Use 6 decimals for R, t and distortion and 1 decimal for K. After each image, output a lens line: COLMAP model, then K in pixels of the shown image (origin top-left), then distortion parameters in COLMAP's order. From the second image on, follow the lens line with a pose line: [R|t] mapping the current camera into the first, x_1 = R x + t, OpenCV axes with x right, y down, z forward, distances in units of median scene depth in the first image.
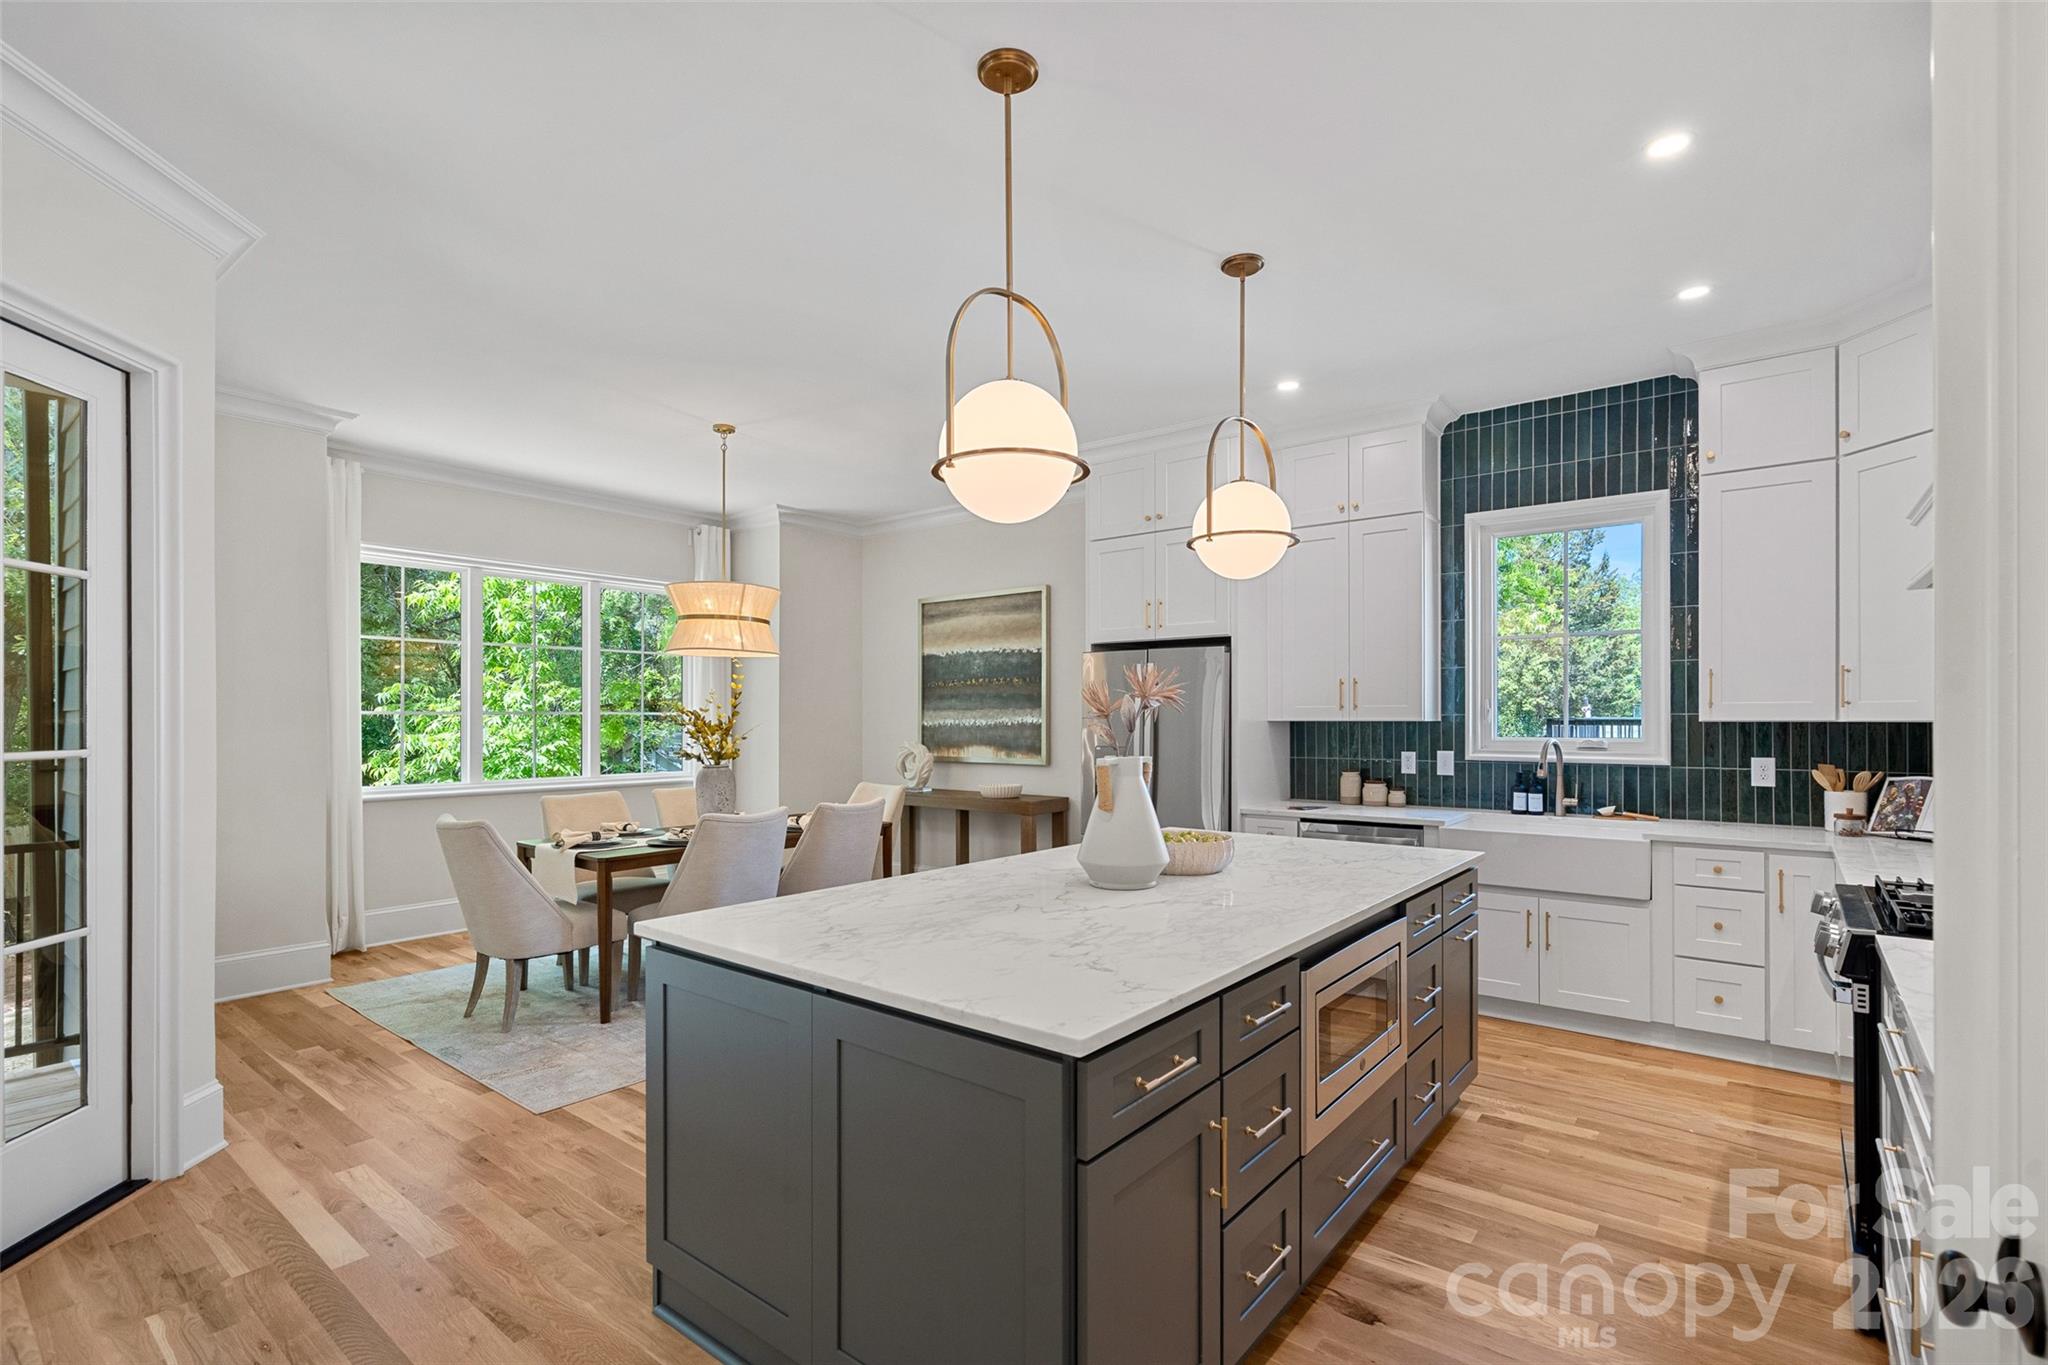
lens RADIAL K [[946.7, 0, 1038.7], [0, 946.7, 720.8], [0, 0, 1]] dist [-0.004217, 0.003253]
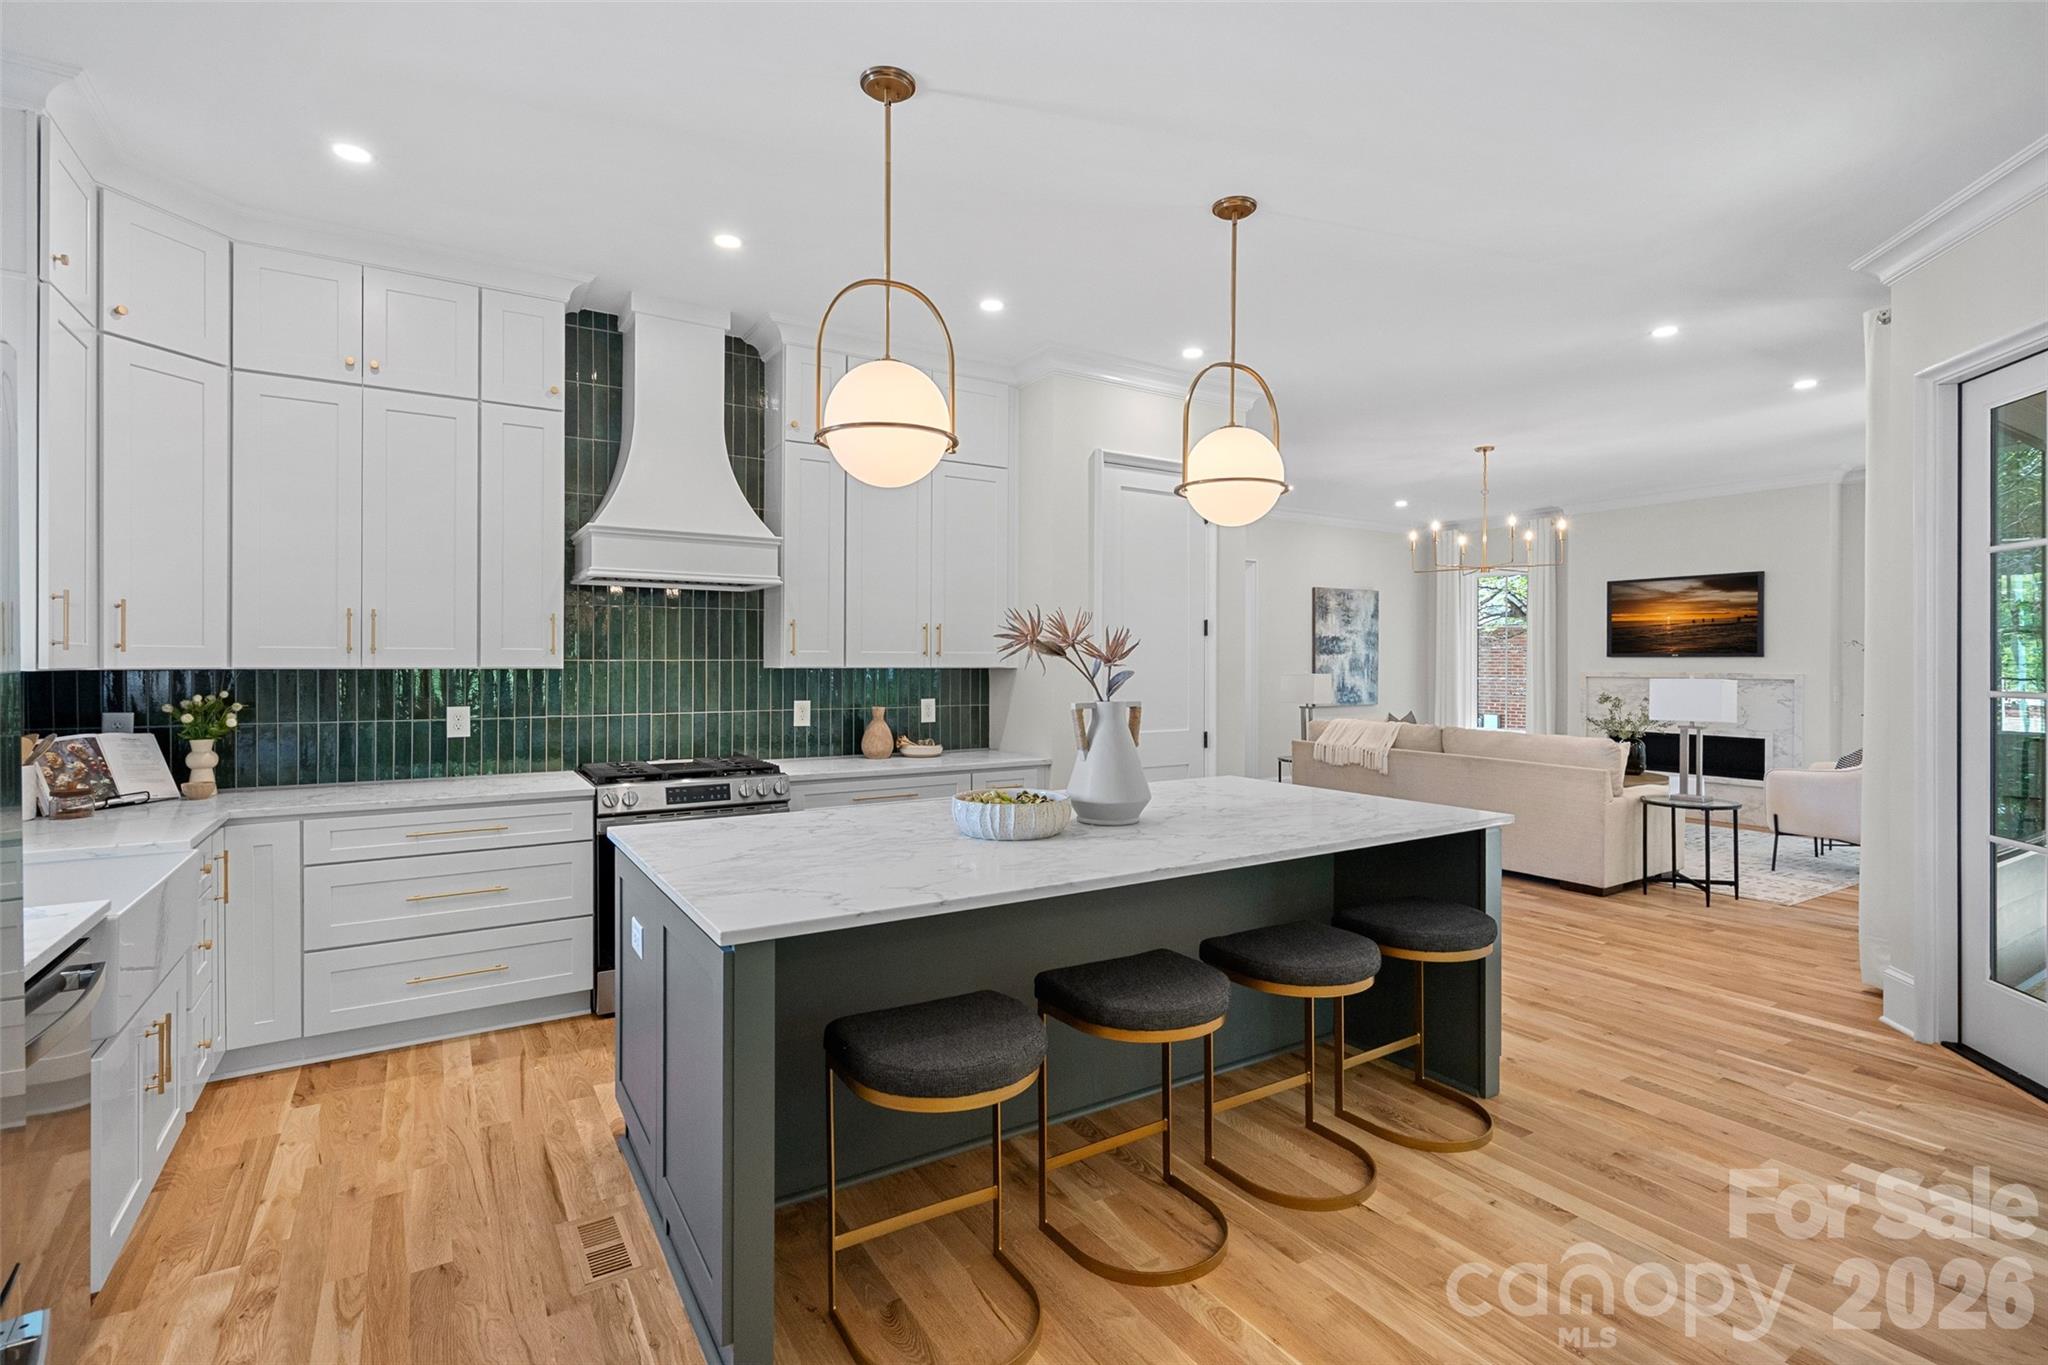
lens RADIAL K [[946.7, 0, 1018.1], [0, 946.7, 662.8], [0, 0, 1]] dist [-0.004217, 0.003253]
pose [[-0.938327, -0.000733, 0.345749, -0.100790], [0.000272, 0.999996, 0.002858, -0.005208], [-0.345750, 0.002776, -0.938323, 1.084635]]
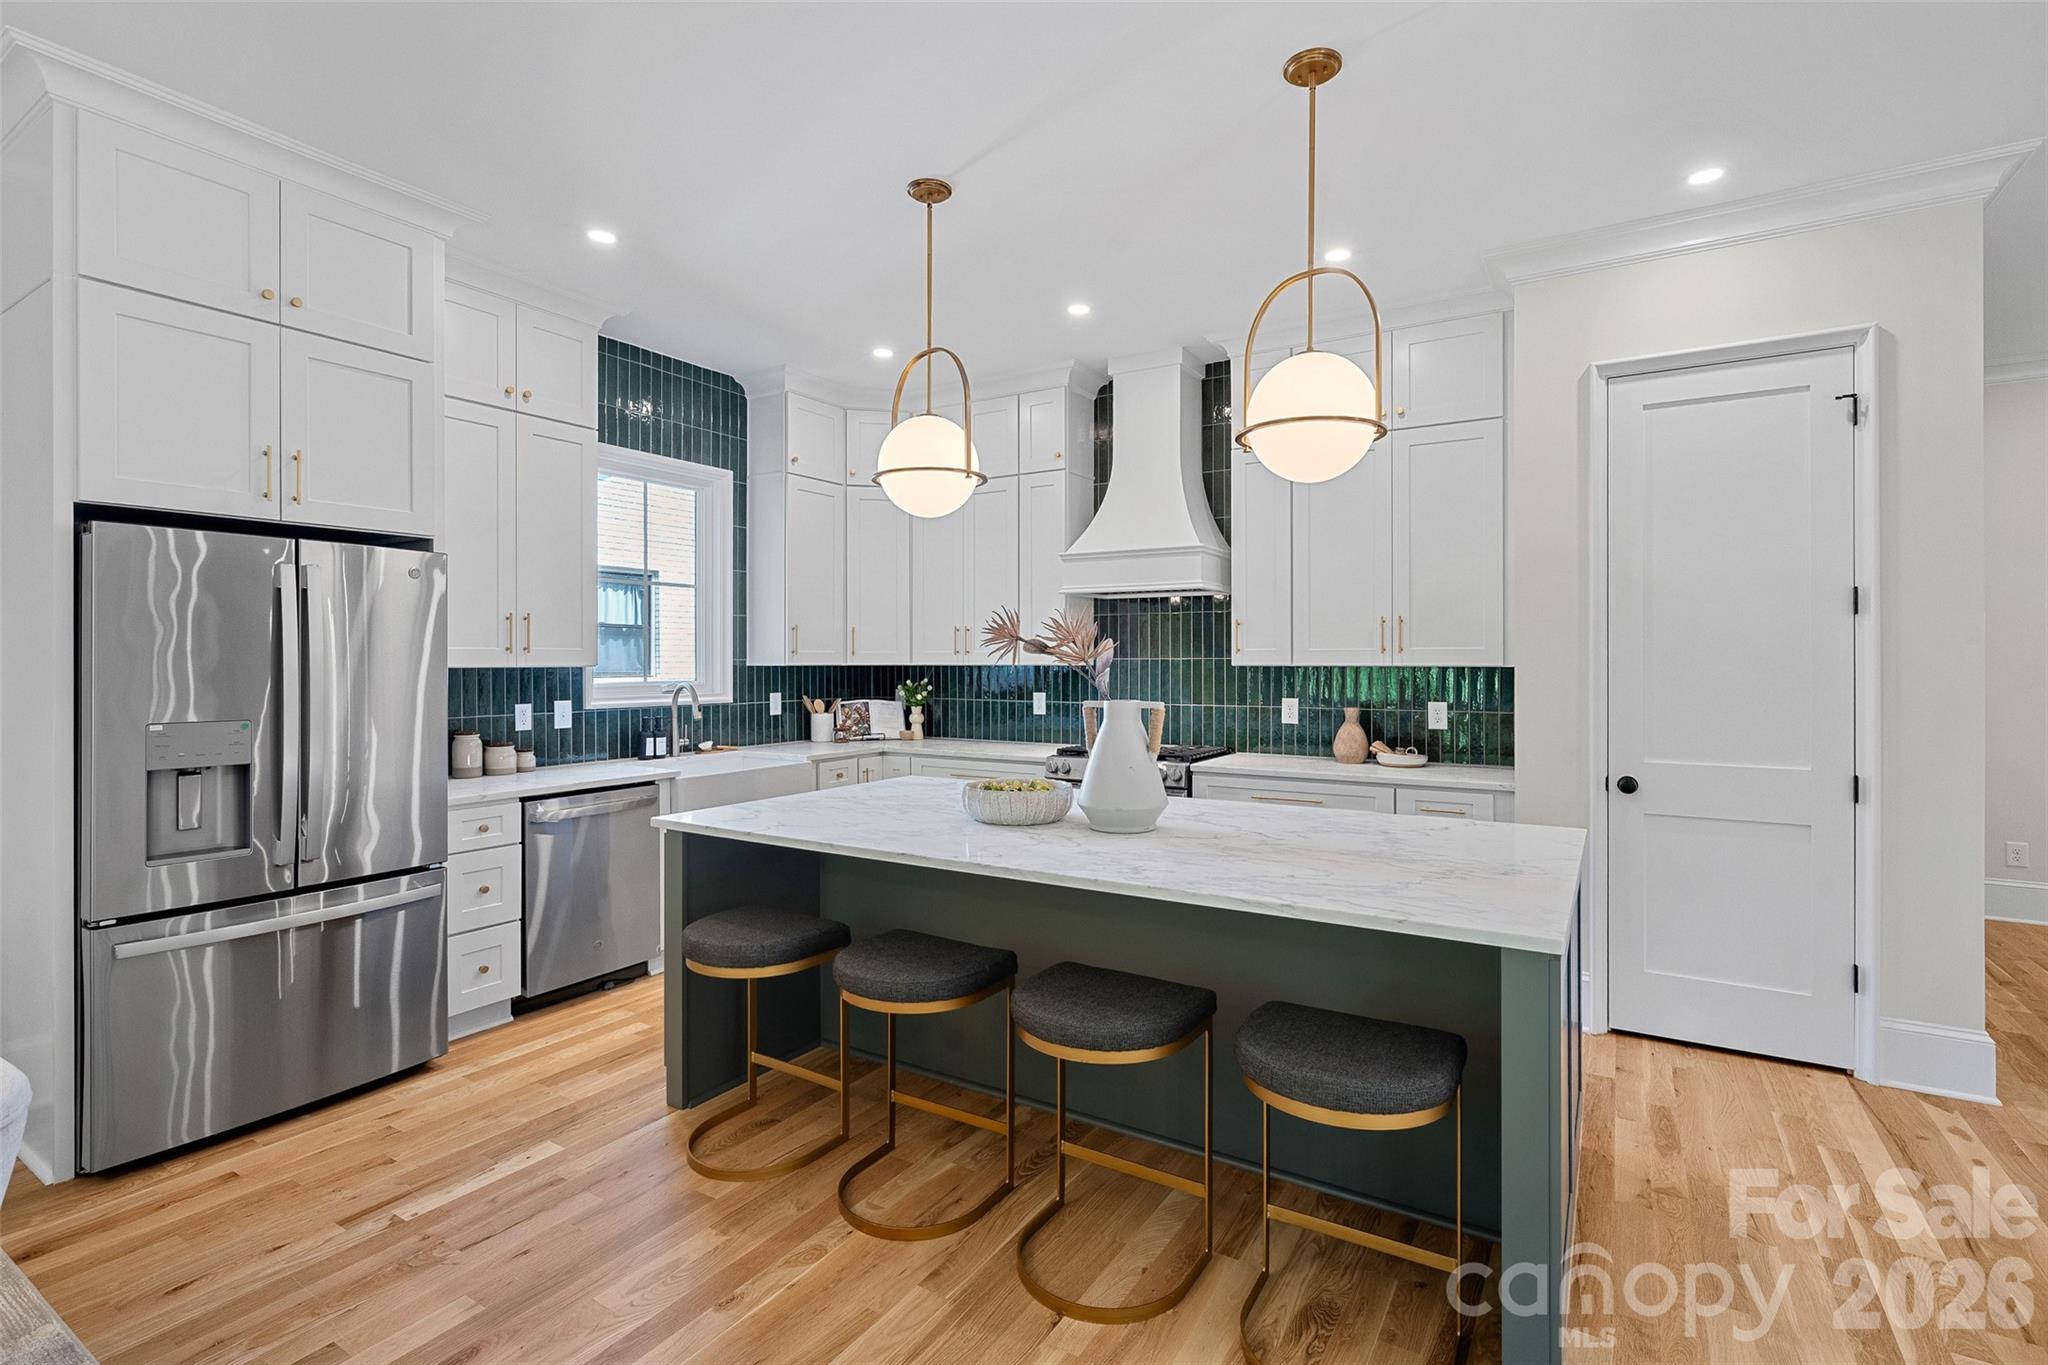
lens RADIAL K [[946.7, 0, 1038.8], [0, 946.7, 664.7], [0, 0, 1]] dist [-0.004217, 0.003253]
pose [[-0.112012, -0.003340, 0.993701, -0.480572], [0.004117, 0.999984, 0.003825, -0.003226], [-0.993698, 0.004519, -0.111997, 0.638611]]
